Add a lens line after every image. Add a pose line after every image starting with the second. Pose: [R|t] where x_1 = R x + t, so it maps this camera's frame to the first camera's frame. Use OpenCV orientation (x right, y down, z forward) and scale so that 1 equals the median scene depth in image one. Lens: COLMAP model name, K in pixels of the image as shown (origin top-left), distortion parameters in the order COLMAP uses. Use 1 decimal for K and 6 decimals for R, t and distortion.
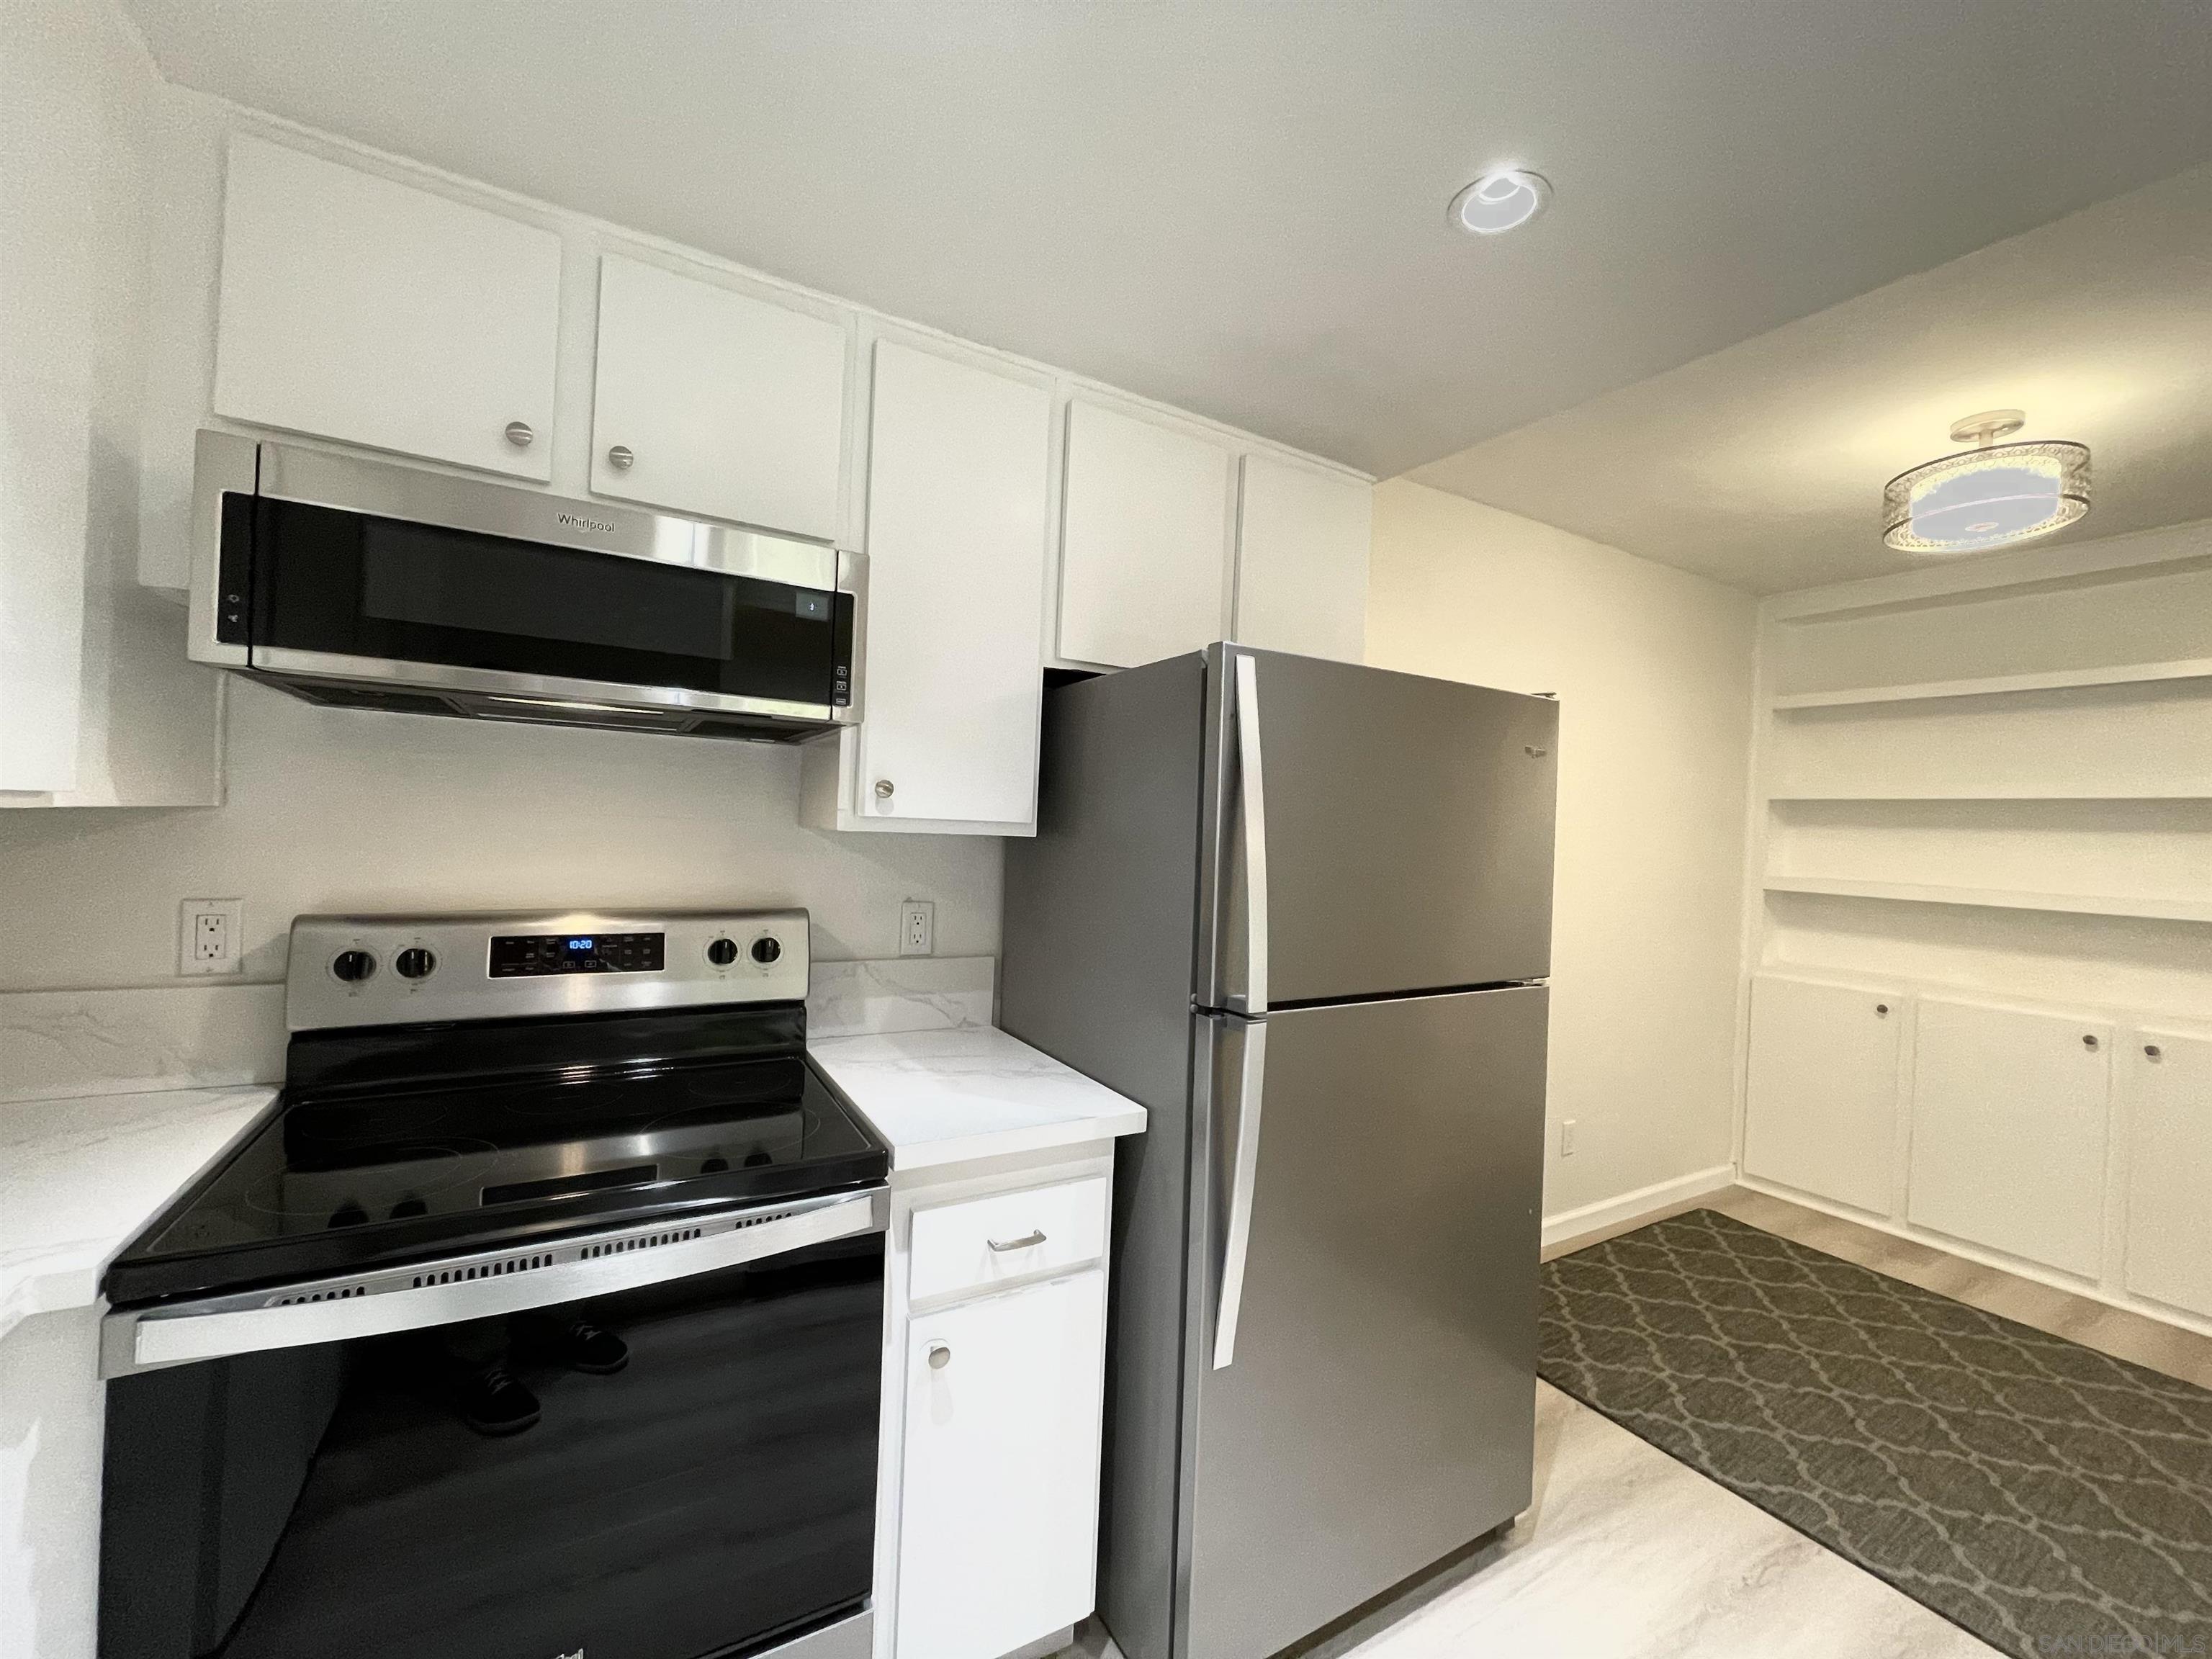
lens RADIAL K [[889.1, 0, 1107.2], [0, 889.1, 827.8], [0, 0, 1]] dist [-0.000718, -0.001050]
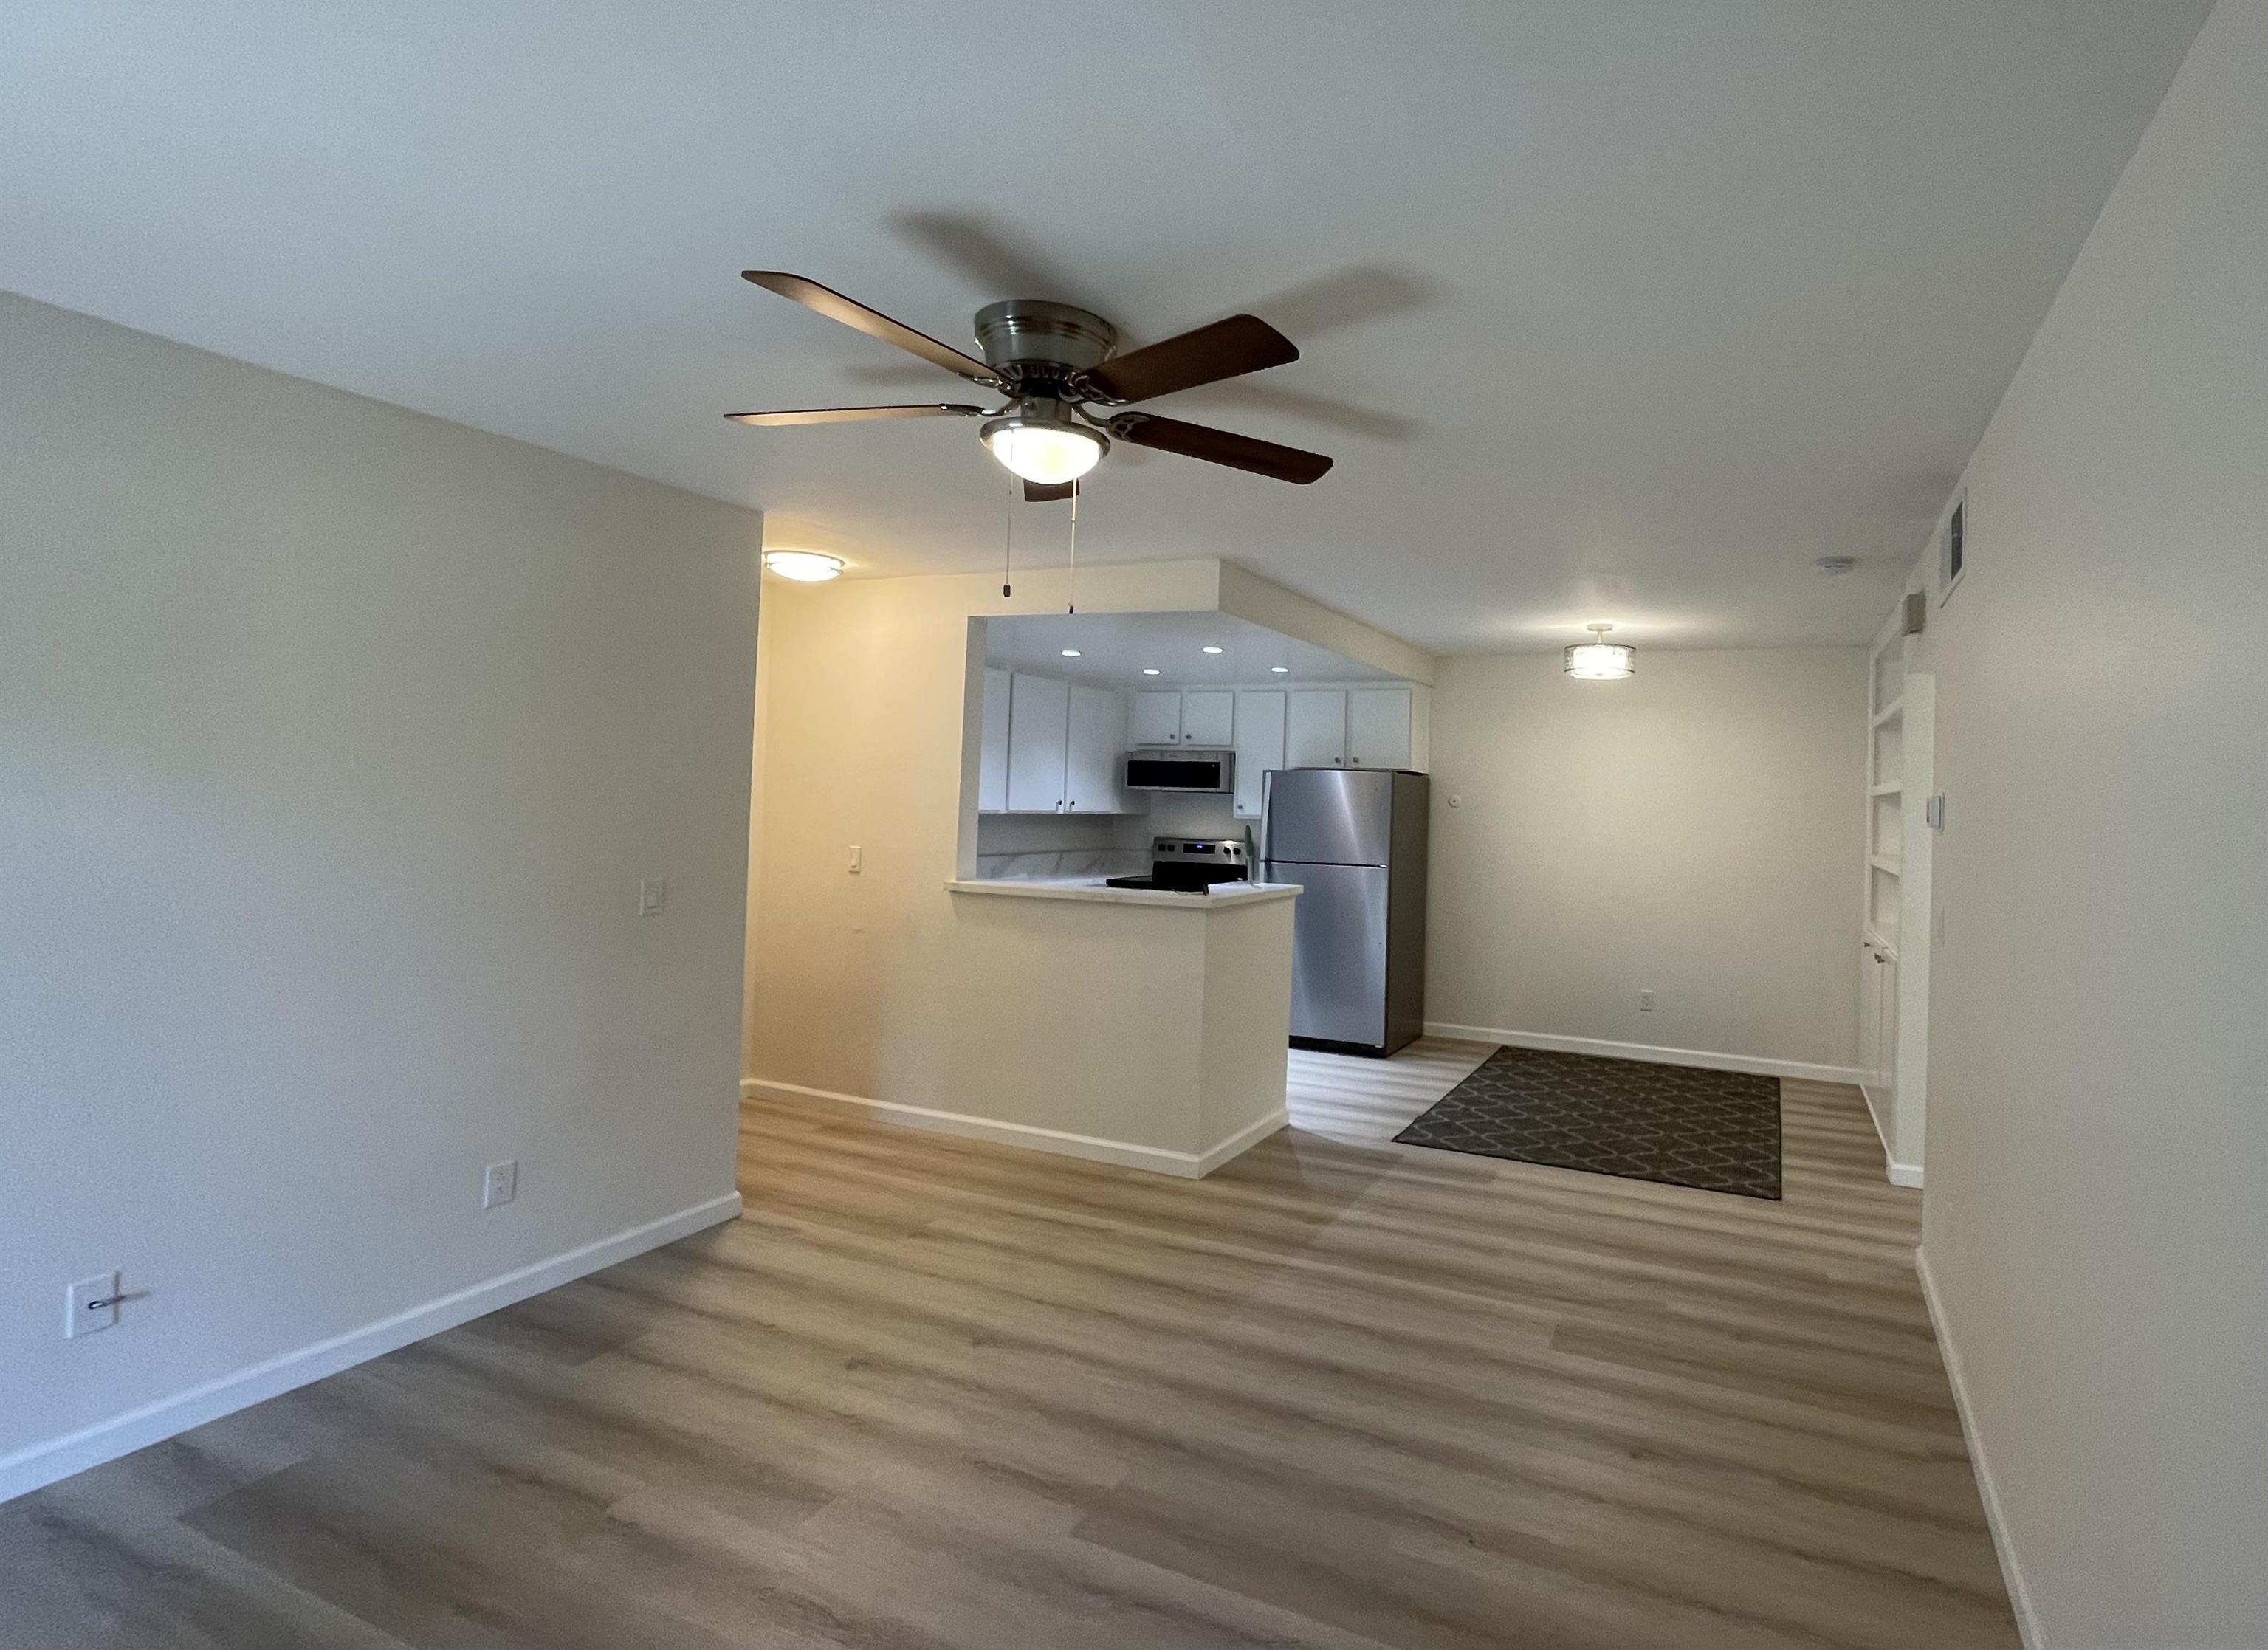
lens RADIAL K [[1069.5, 0, 1340.4], [0, 1069.5, 789.3], [0, 0, 1]] dist [0.002341, 0.000109]
pose [[0.612095, -0.032990, -0.790096, 3.810504], [-0.007351, 0.998849, -0.047402, 0.098946], [0.790750, 0.034823, 0.611148, -1.552330]]
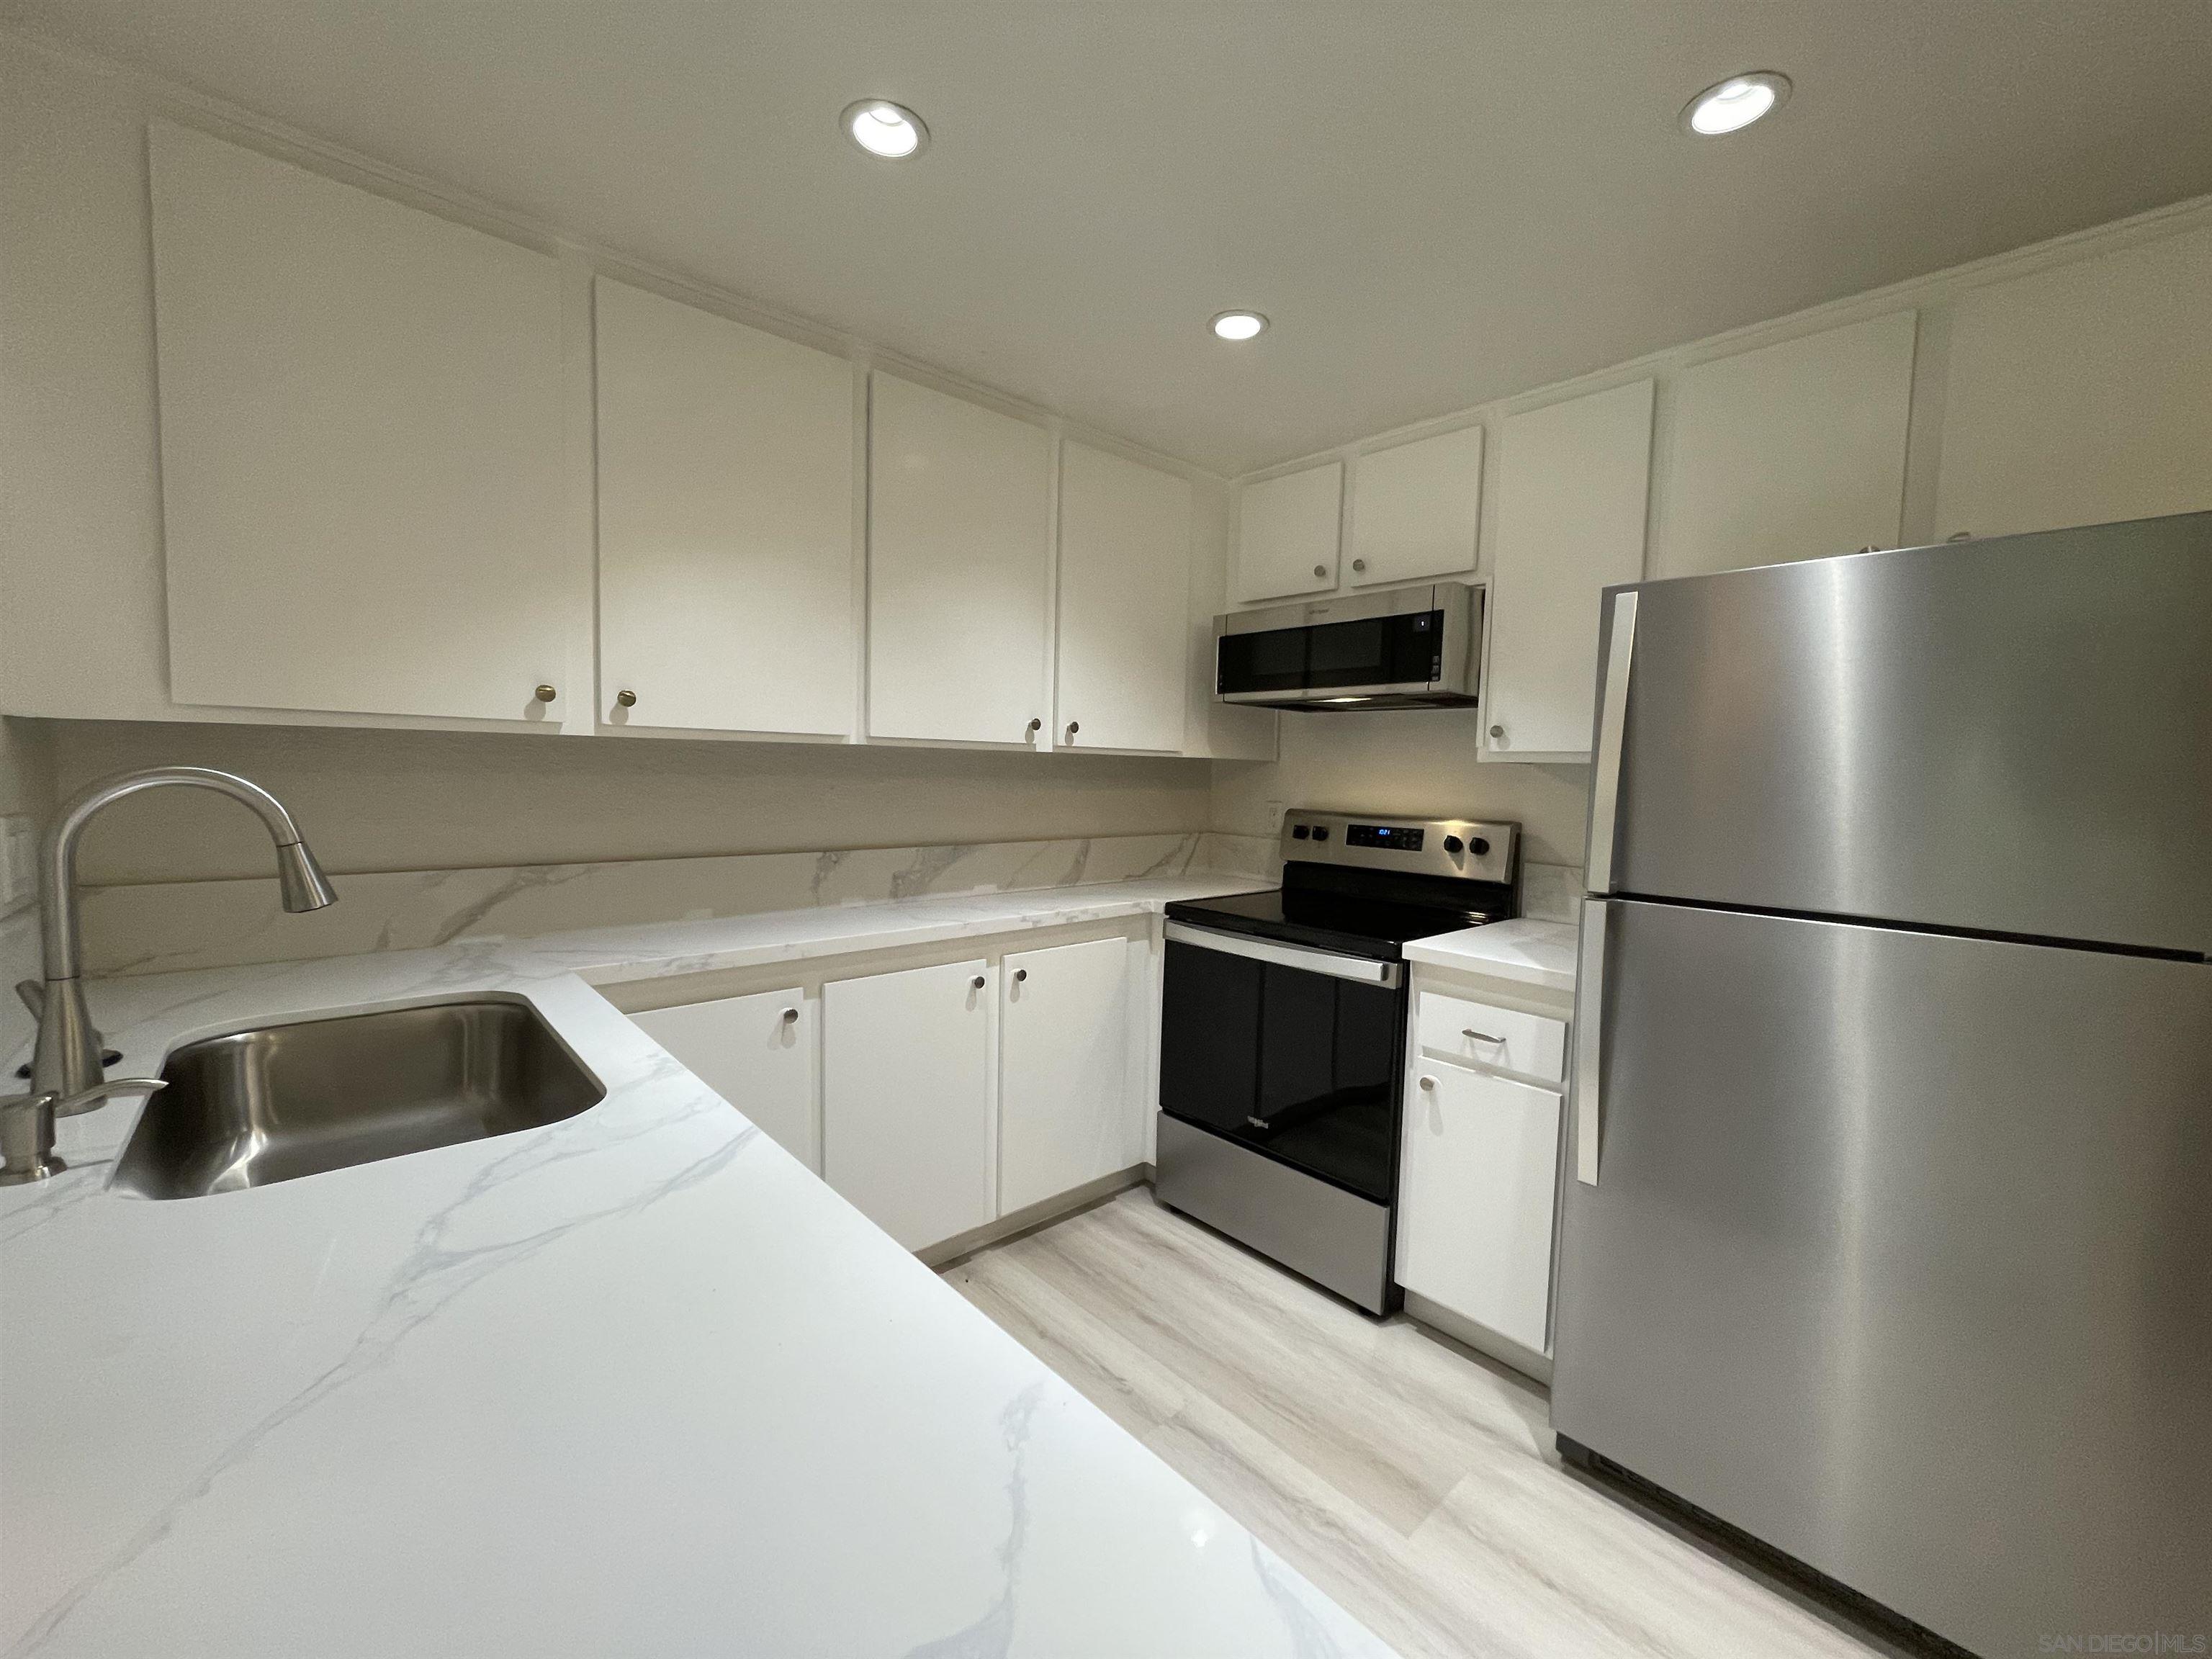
lens RADIAL K [[889.1, 0, 1108.7], [0, 889.1, 831.7], [0, 0, 1]] dist [-0.000718, -0.001050]
pose [[0.208756, 0.032771, -0.977418, 1.062519], [-0.019501, 0.999379, 0.029342, 0.090720], [0.977773, 0.012935, 0.209266, 0.085263]]
